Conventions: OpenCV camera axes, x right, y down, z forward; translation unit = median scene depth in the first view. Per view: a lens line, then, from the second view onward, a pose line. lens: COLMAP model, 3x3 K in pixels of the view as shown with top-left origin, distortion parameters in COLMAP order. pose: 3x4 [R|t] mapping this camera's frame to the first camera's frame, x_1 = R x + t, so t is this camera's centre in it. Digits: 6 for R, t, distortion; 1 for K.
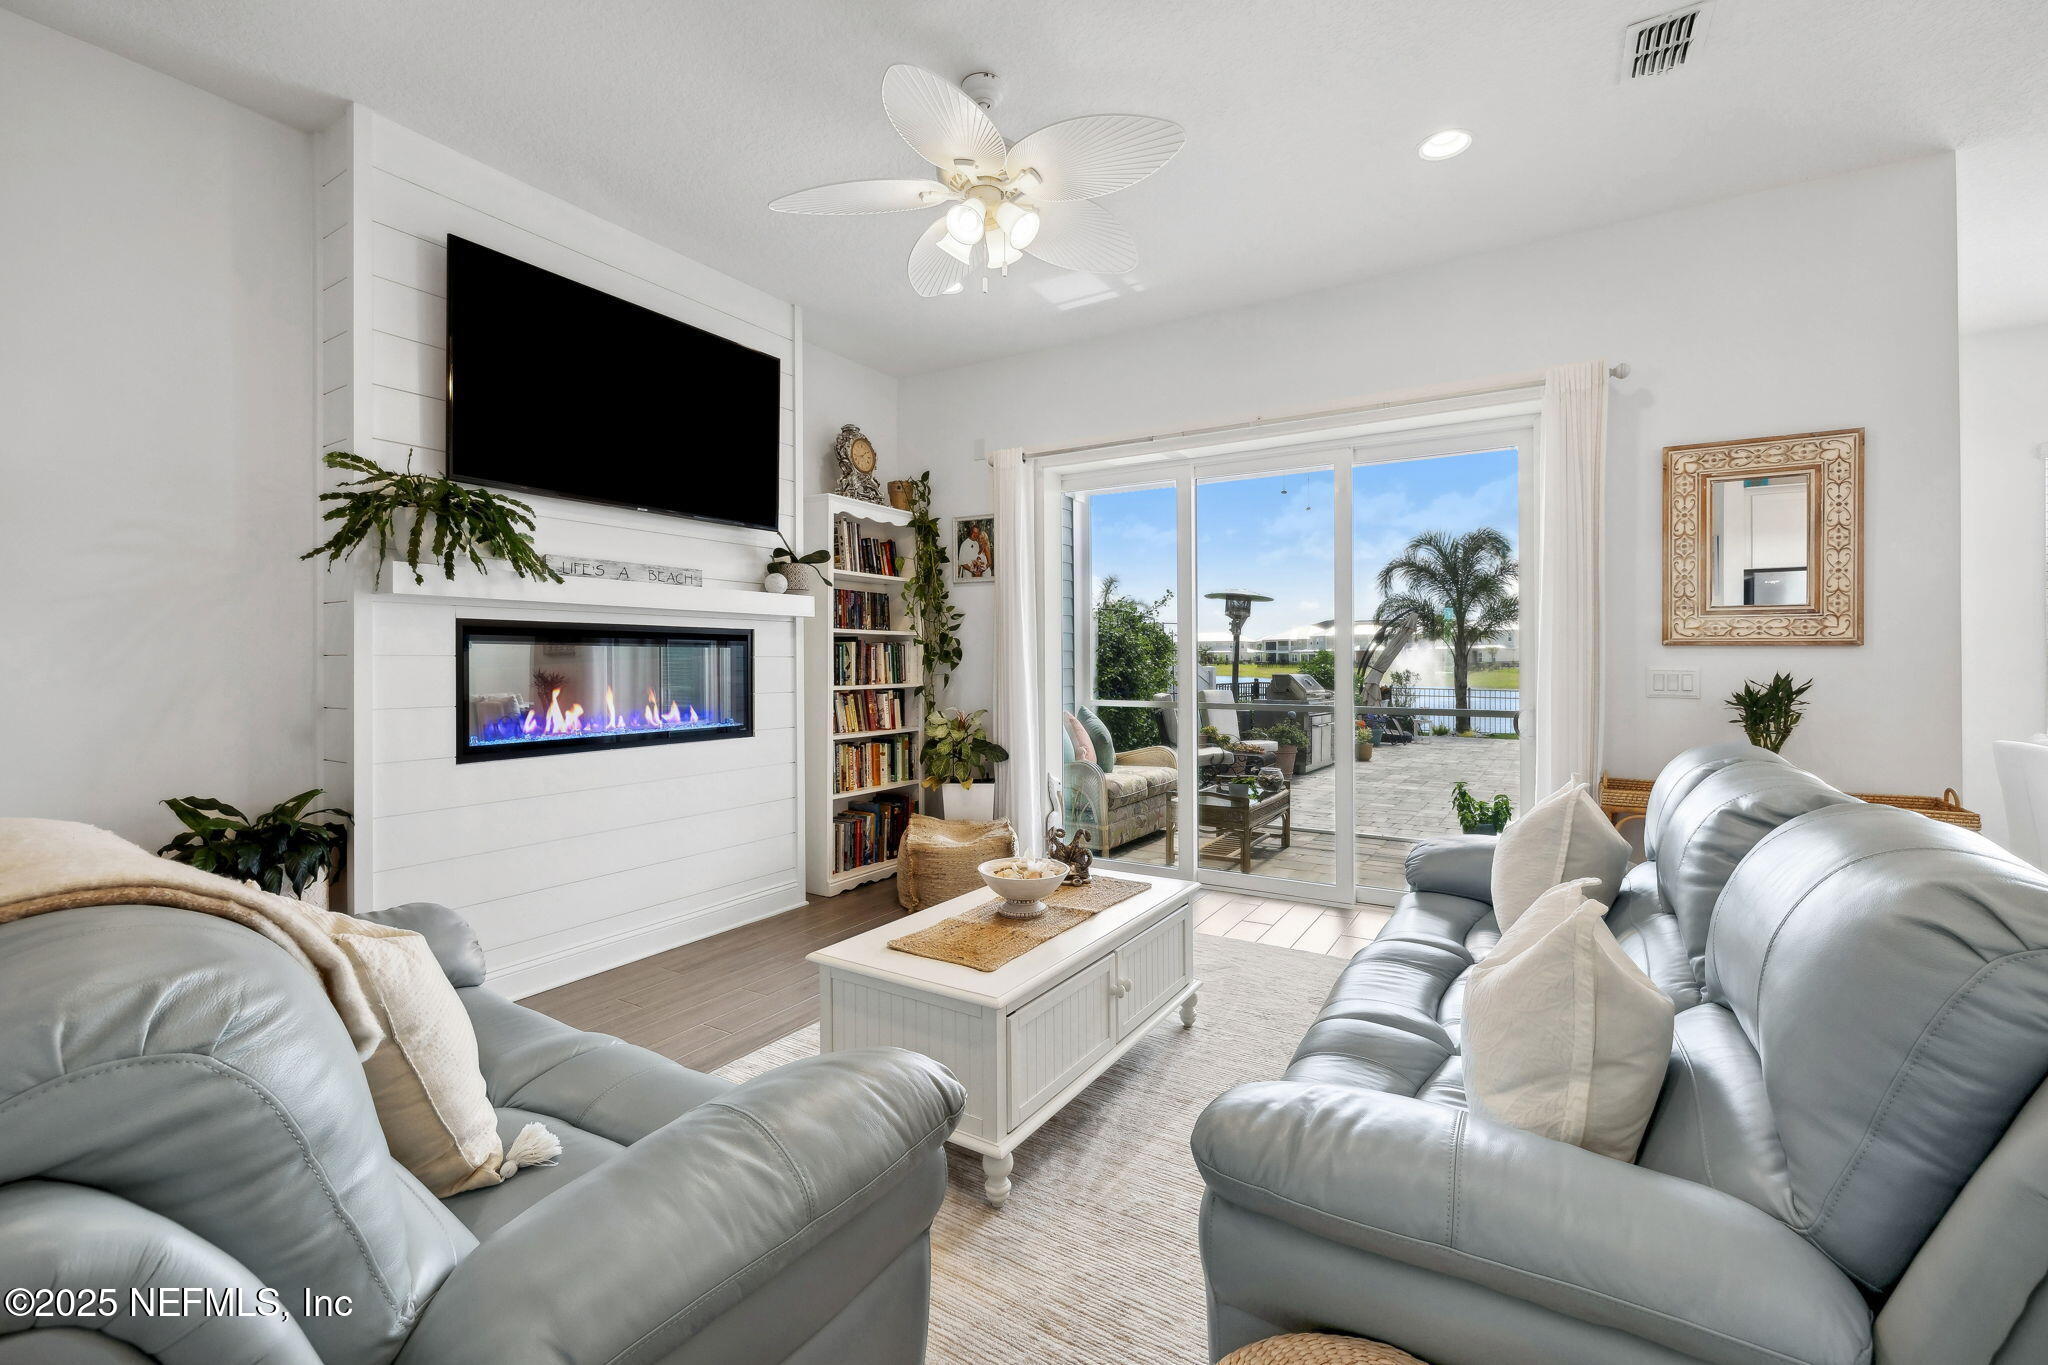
lens RADIAL K [[867.7, 0, 1027.9], [0, 867.7, 659.1], [0, 0, 1]] dist [-0.000565, 0.000174]
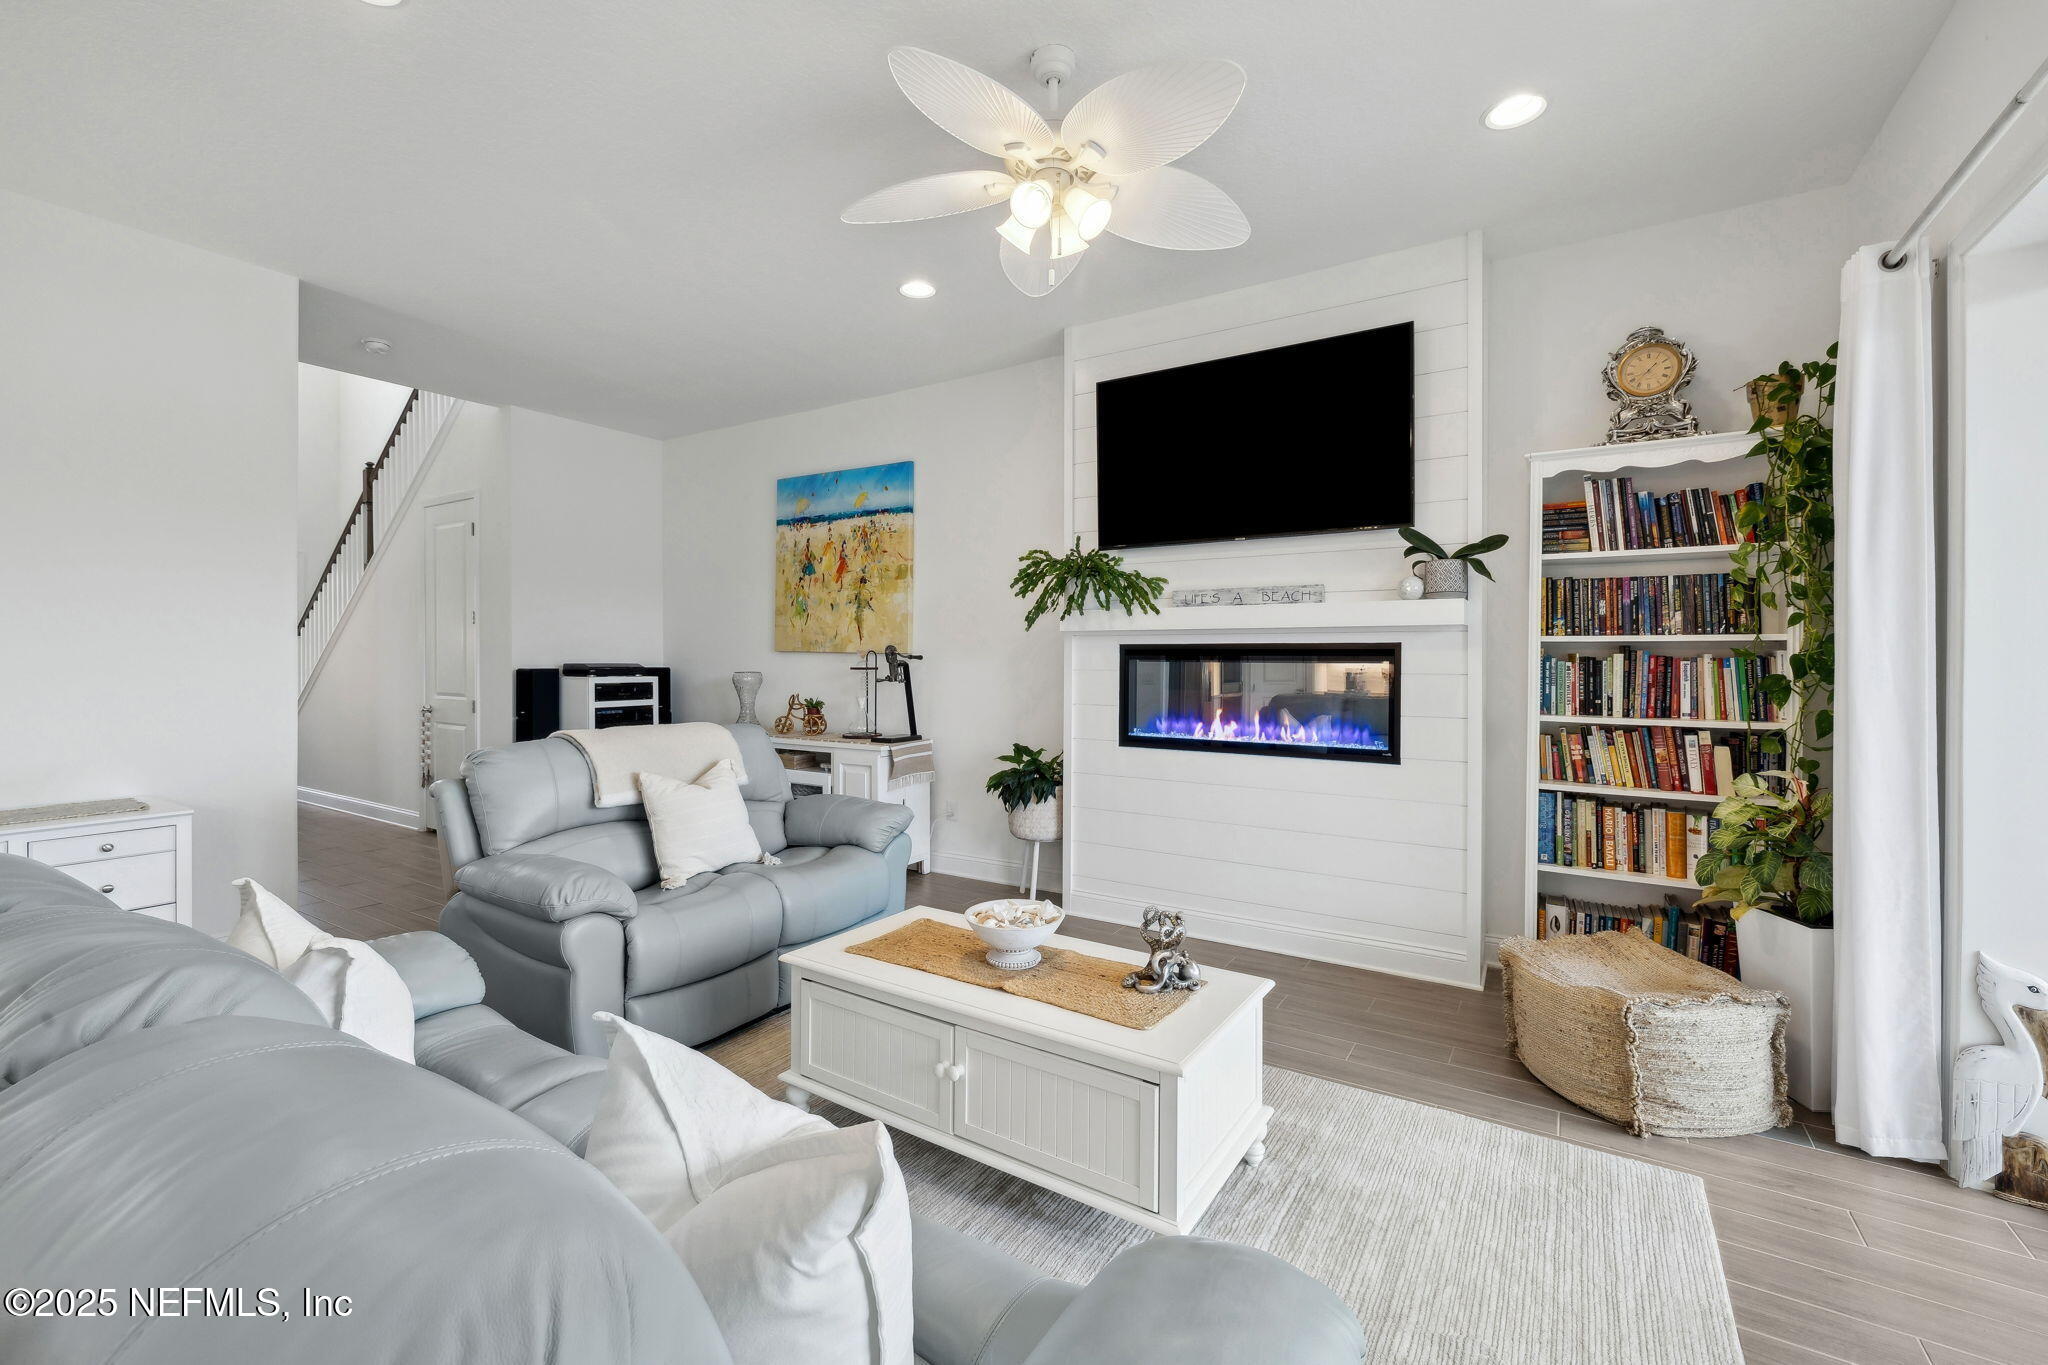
lens RADIAL K [[867.7, 0, 1027.9], [0, 867.7, 659.1], [0, 0, 1]] dist [-0.000565, 0.000174]
pose [[-0.021313, 0.002627, -0.999769, 0.571439], [-0.002375, 0.999994, 0.002679, -0.019241], [0.999770, 0.002431, -0.021307, 0.648081]]
